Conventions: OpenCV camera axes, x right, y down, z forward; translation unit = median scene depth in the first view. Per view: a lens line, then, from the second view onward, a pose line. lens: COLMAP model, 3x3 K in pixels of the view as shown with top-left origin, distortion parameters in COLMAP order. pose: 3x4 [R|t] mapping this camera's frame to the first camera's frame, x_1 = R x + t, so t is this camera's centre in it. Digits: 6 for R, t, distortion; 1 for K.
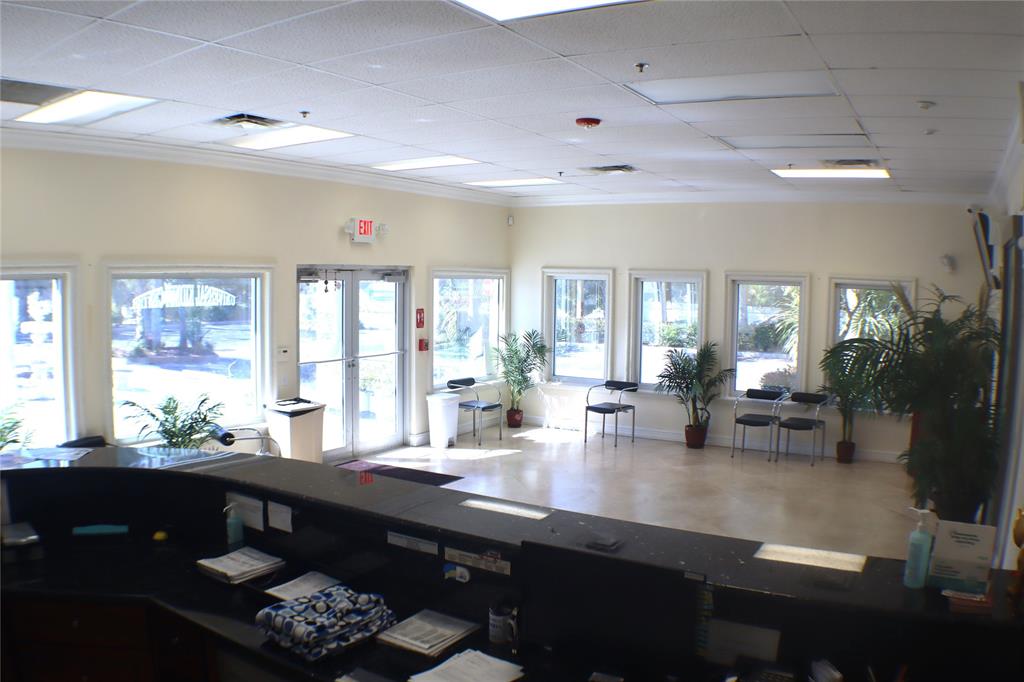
lens RADIAL K [[798.8, 0, 512.0], [0, 798.8, 341.0], [0, 0, 1]] dist [-0.257319, 0.011451]
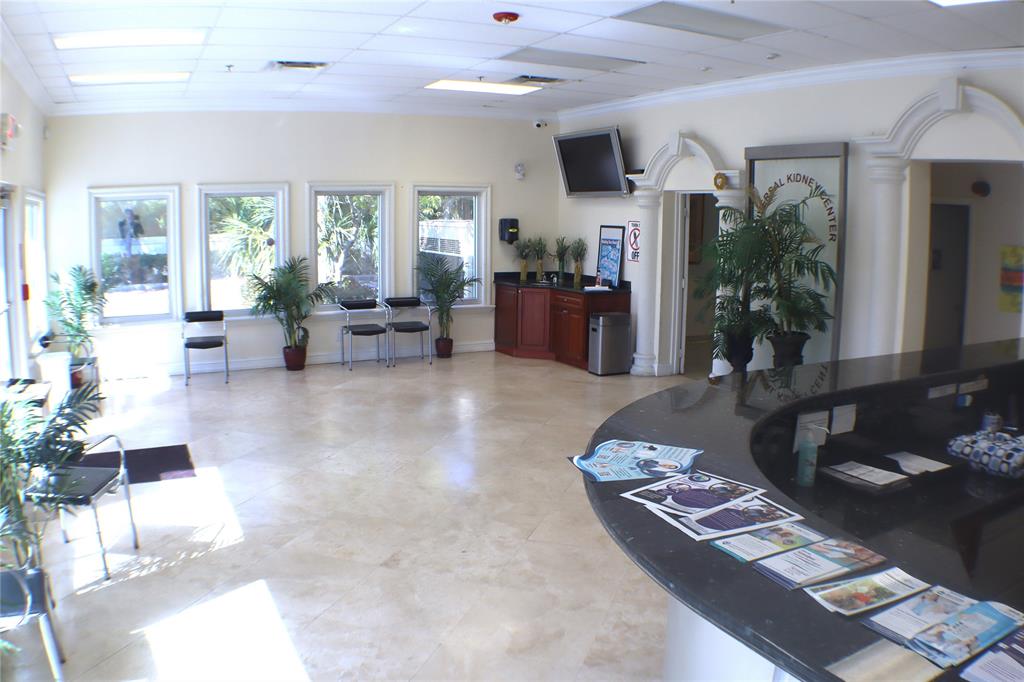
lens RADIAL K [[798.8, 0, 512.0], [0, 798.8, 341.0], [0, 0, 1]] dist [-0.257319, 0.011451]
pose [[0.544025, -0.147070, 0.826079, -0.402069], [0.068380, 0.989015, 0.131046, -0.004729], [-0.836278, -0.014805, 0.548106, 0.263666]]
